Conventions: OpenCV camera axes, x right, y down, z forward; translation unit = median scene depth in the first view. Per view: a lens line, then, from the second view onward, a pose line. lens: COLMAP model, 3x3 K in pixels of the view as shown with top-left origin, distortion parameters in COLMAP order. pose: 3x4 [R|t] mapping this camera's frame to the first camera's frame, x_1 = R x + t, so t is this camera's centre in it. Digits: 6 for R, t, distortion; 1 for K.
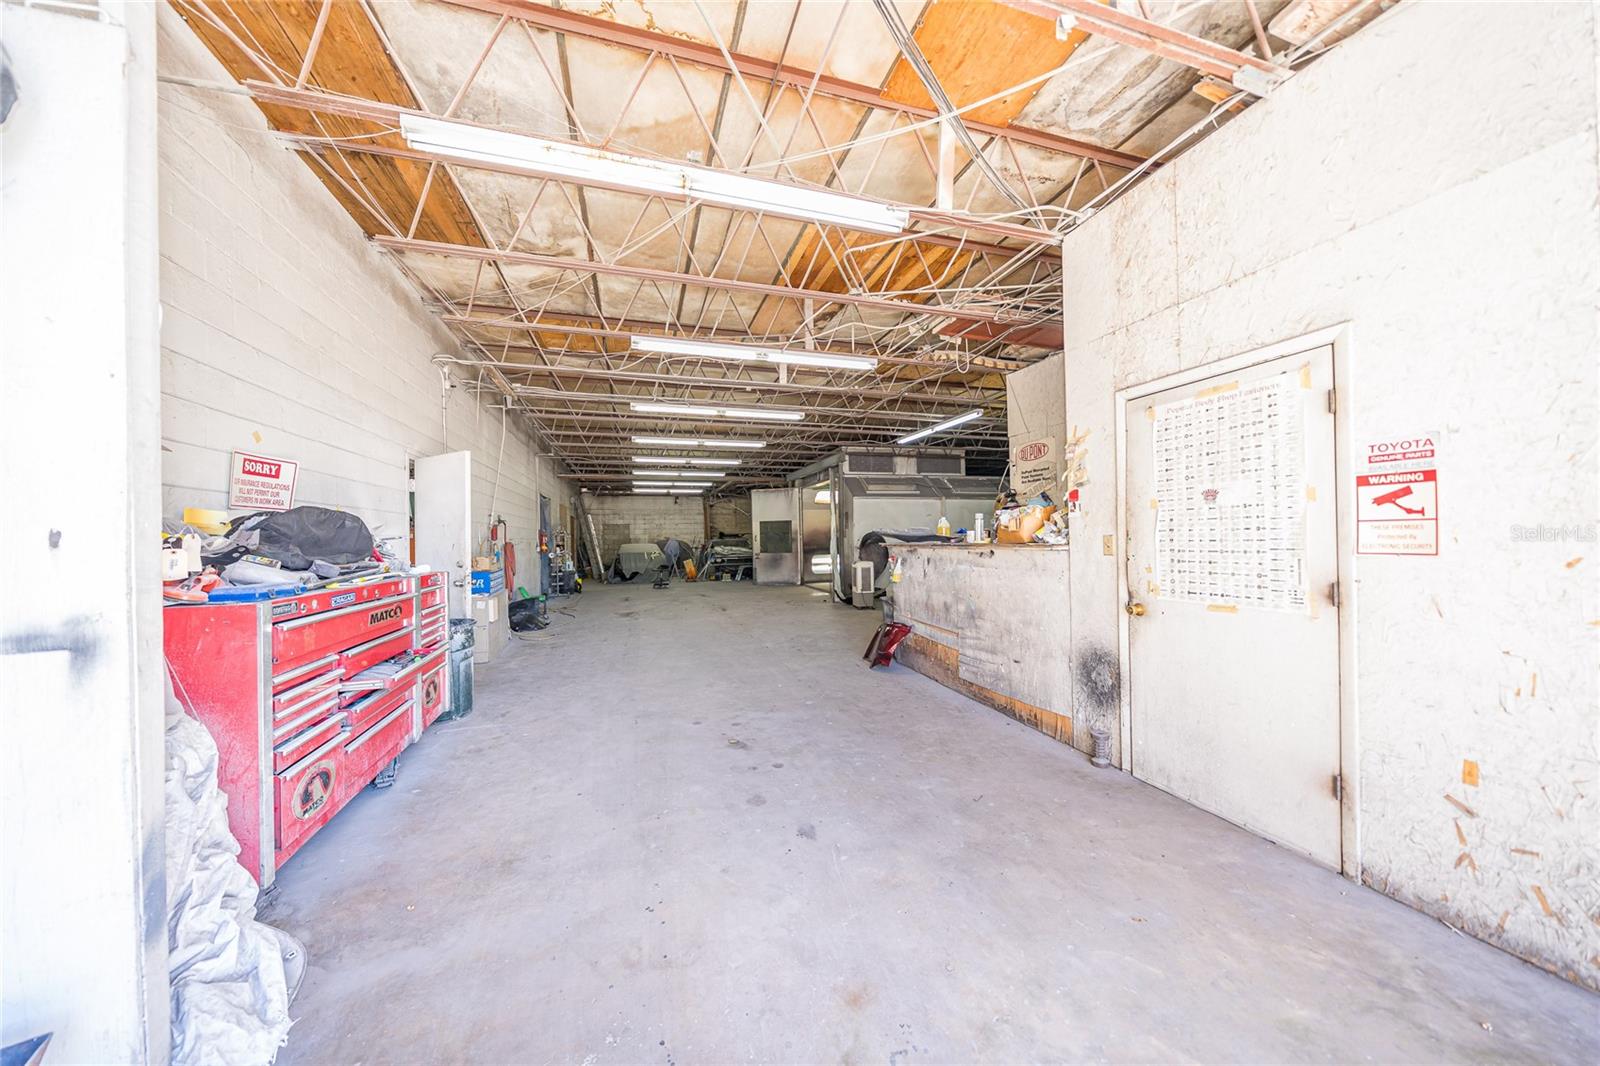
lens RADIAL K [[548.7, 0, 800.0], [0, 548.7, 533.0], [0, 0, 1]] dist [-0.001620, -0.000374]
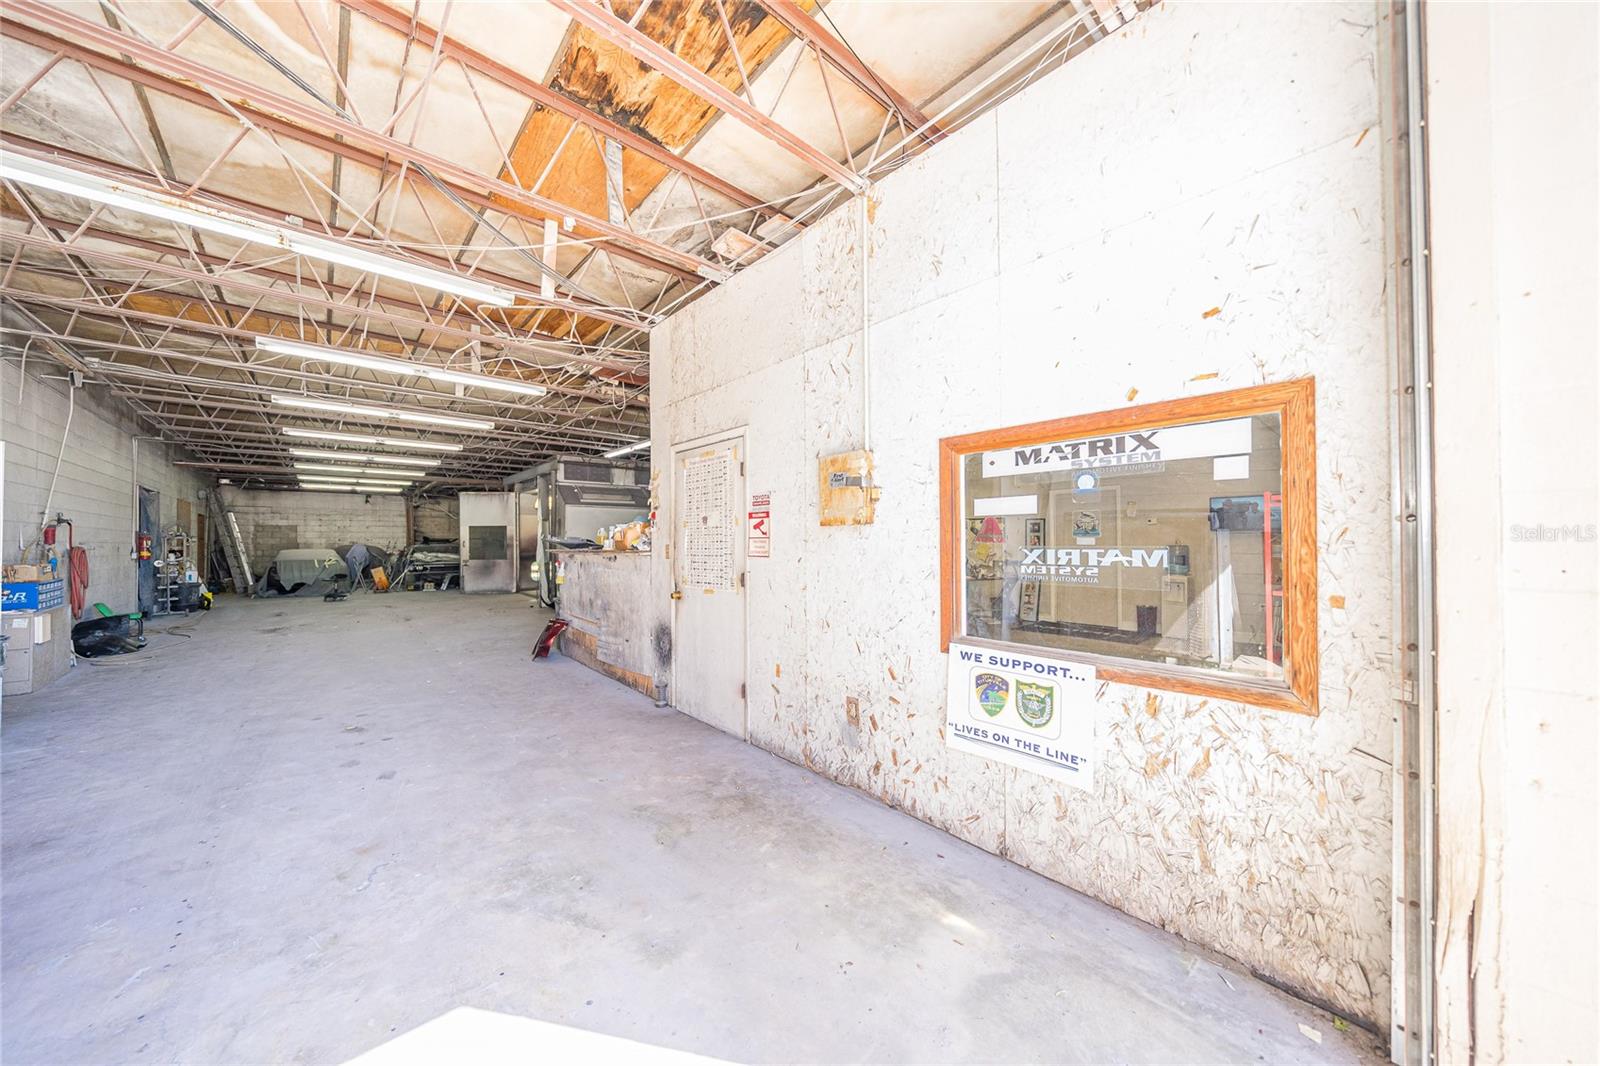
lens RADIAL K [[548.7, 0, 800.0], [0, 548.7, 533.0], [0, 0, 1]] dist [-0.001620, -0.000374]
pose [[0.911191, 0.016168, 0.411666, 0.105328], [-0.011097, 0.999830, -0.014706, -0.003357], [-0.411834, 0.008832, 0.911216, -0.166995]]
